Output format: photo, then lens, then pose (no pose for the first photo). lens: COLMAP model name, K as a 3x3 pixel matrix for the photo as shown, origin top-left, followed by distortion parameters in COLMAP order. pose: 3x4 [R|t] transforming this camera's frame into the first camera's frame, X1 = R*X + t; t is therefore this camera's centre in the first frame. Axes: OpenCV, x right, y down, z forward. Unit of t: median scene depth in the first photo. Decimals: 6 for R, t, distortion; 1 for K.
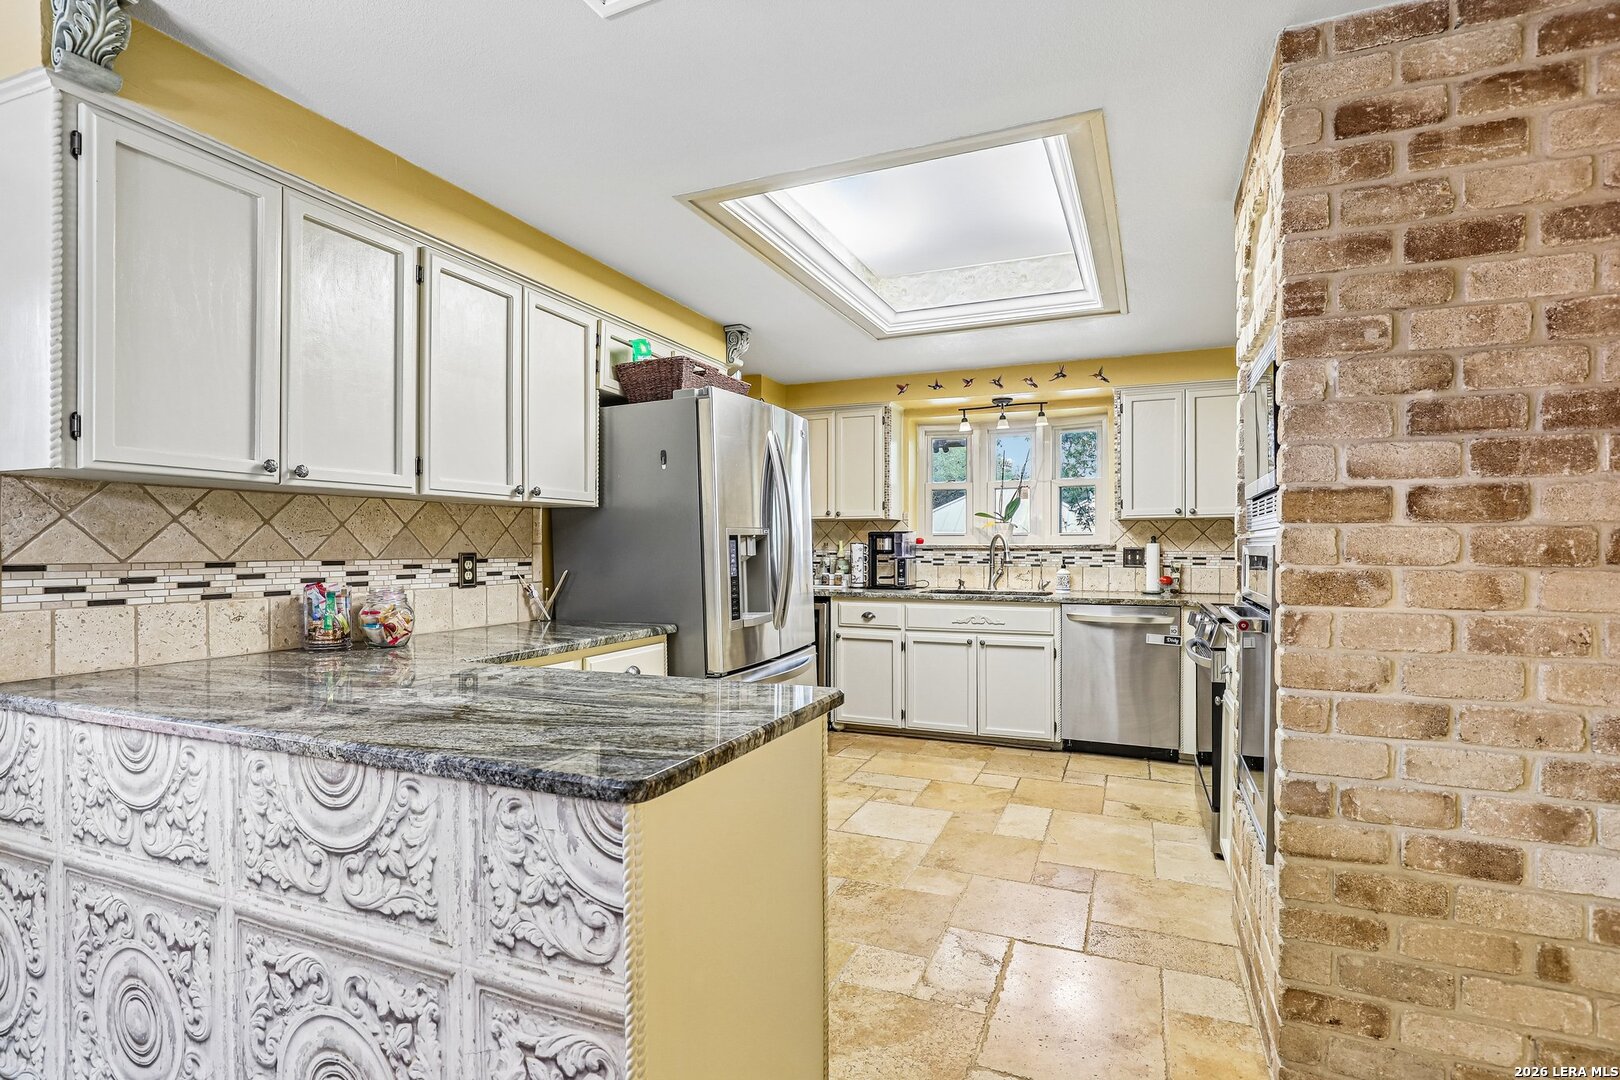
lens RADIAL K [[762.9, 0, 818.6], [0, 762.9, 553.2], [0, 0, 1]] dist [-0.023675, 0.006716]
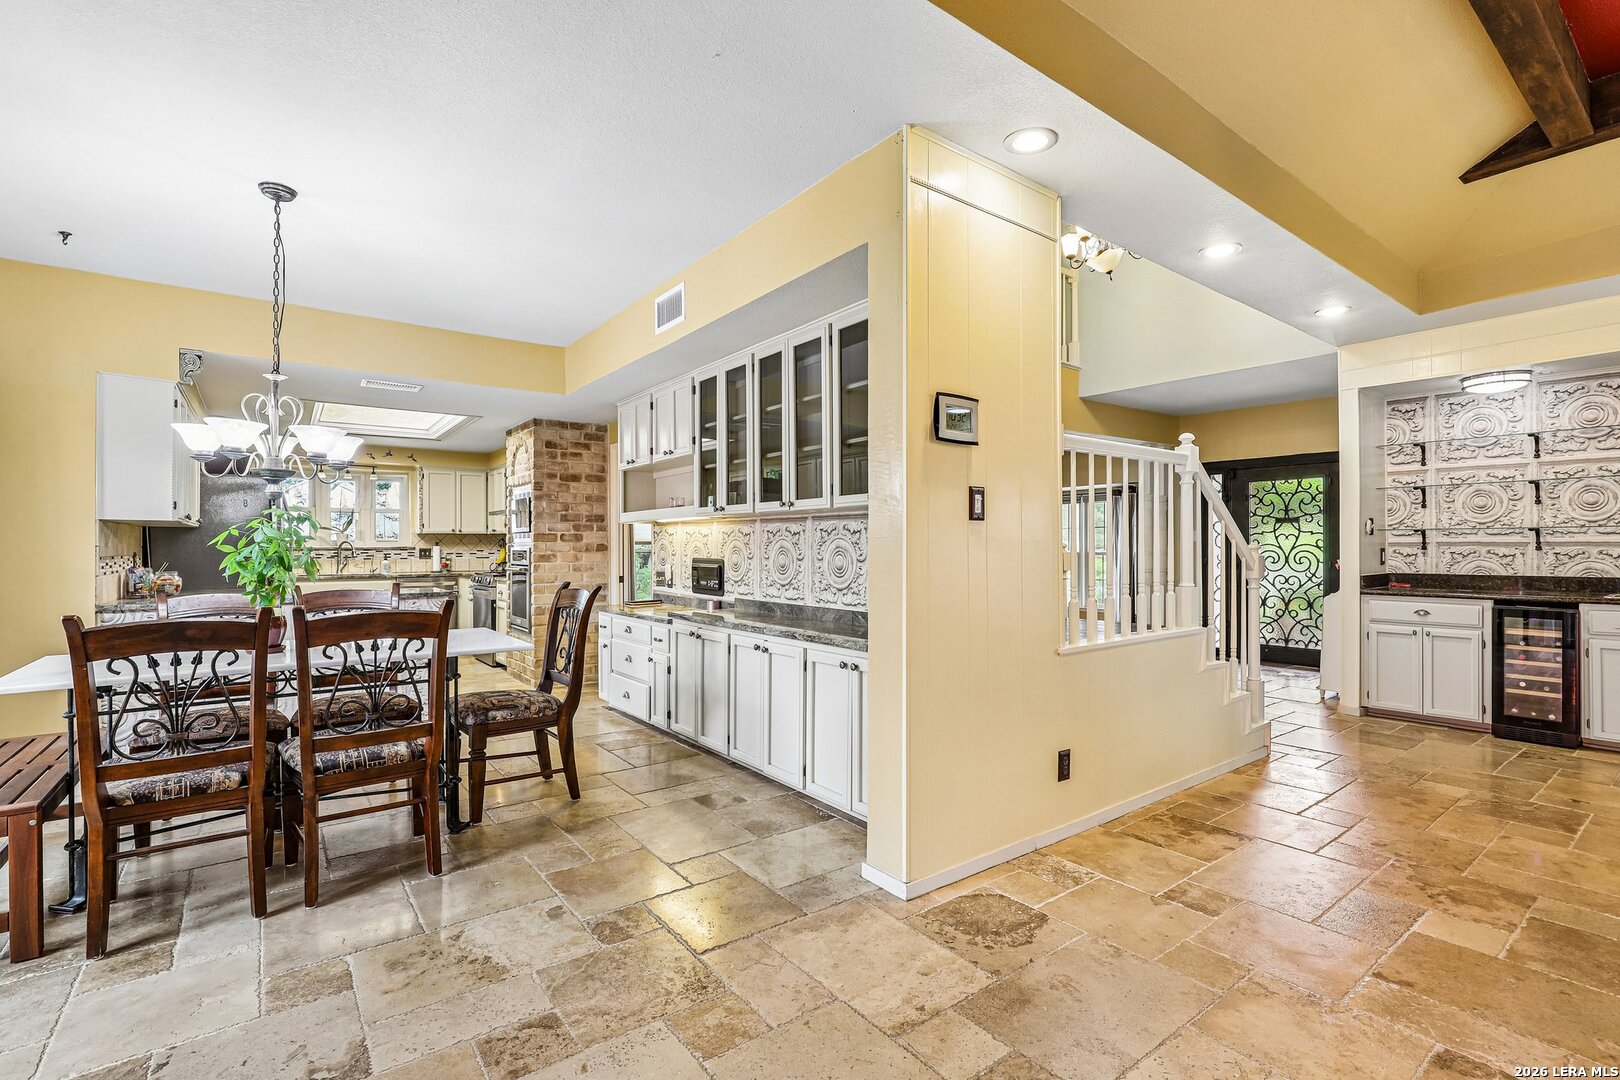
lens RADIAL K [[754.3, 0, 815.3], [0, 754.3, 546.5], [0, 0, 1]] dist [-0.020028, 0.005606]
pose [[0.509394, -0.002072, 0.860531, -0.803628], [0.009797, 0.999946, -0.003392, 0.004761], [-0.860478, 0.010158, 0.509387, -0.902183]]
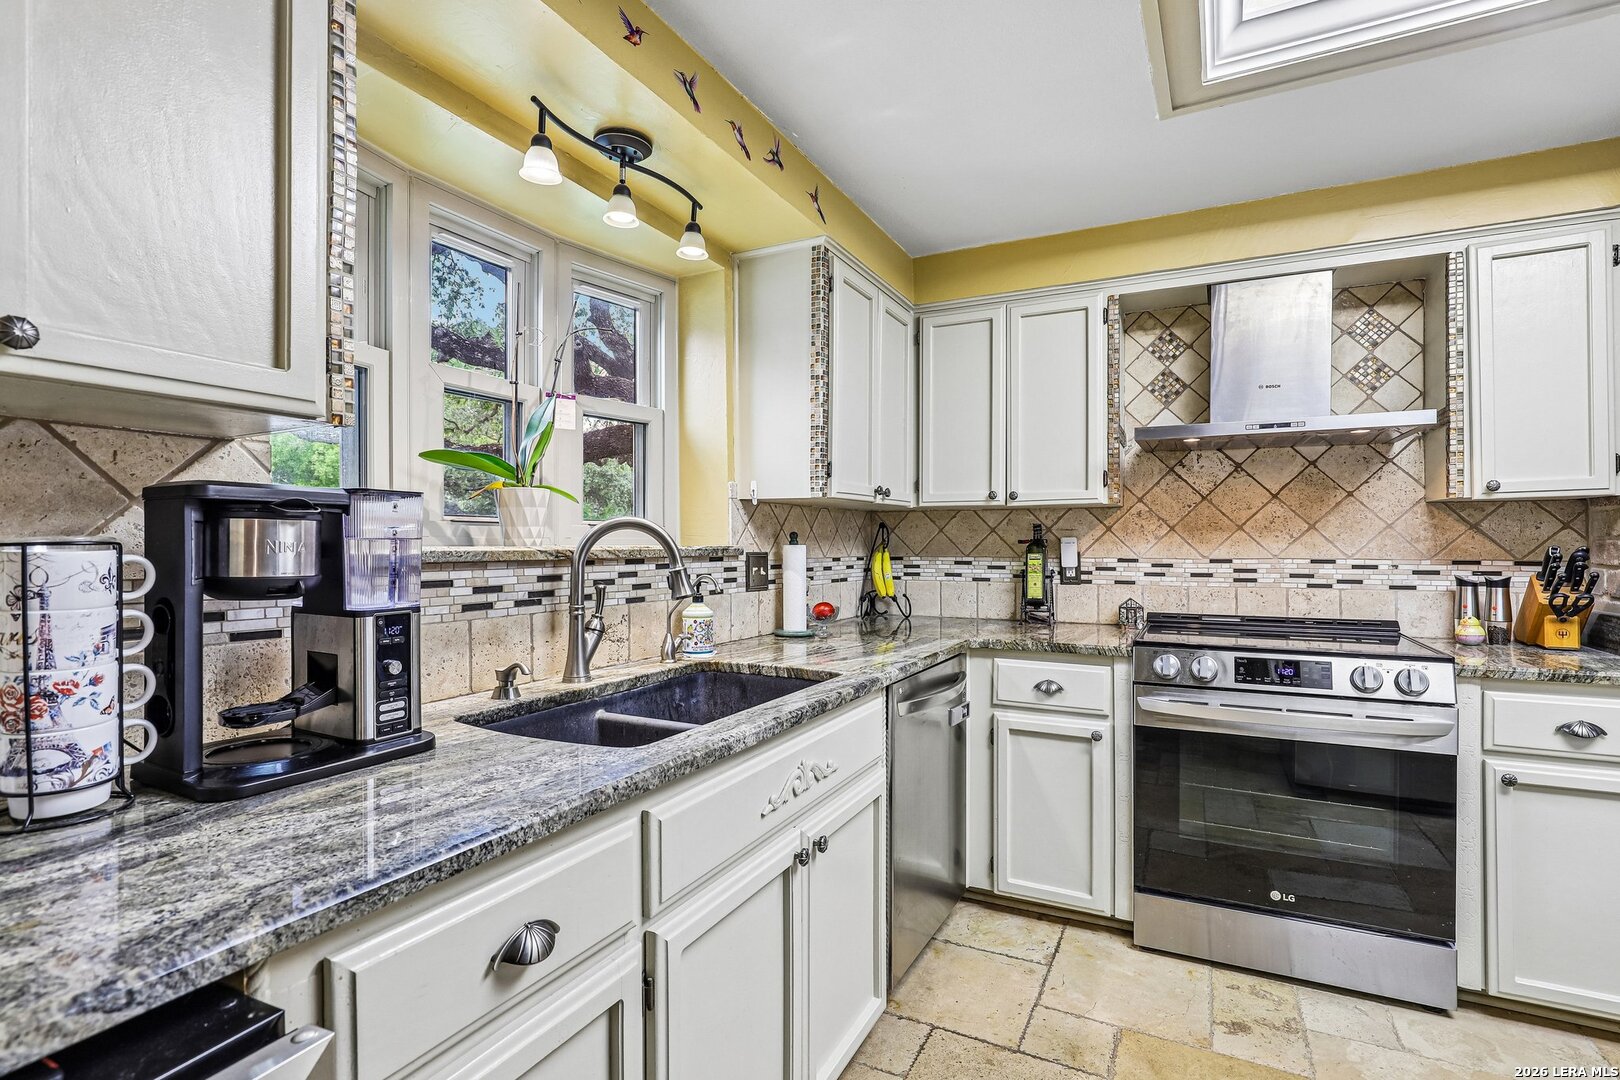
lens RADIAL K [[762.9, 0, 815.1], [0, 762.9, 544.3], [0, 0, 1]] dist [-0.023675, 0.006716]
pose [[0.076504, 0.000439, 0.997069, -0.128148], [0.009838, 0.999951, -0.001195, -0.014329], [-0.997021, 0.009901, 0.076496, 1.070627]]
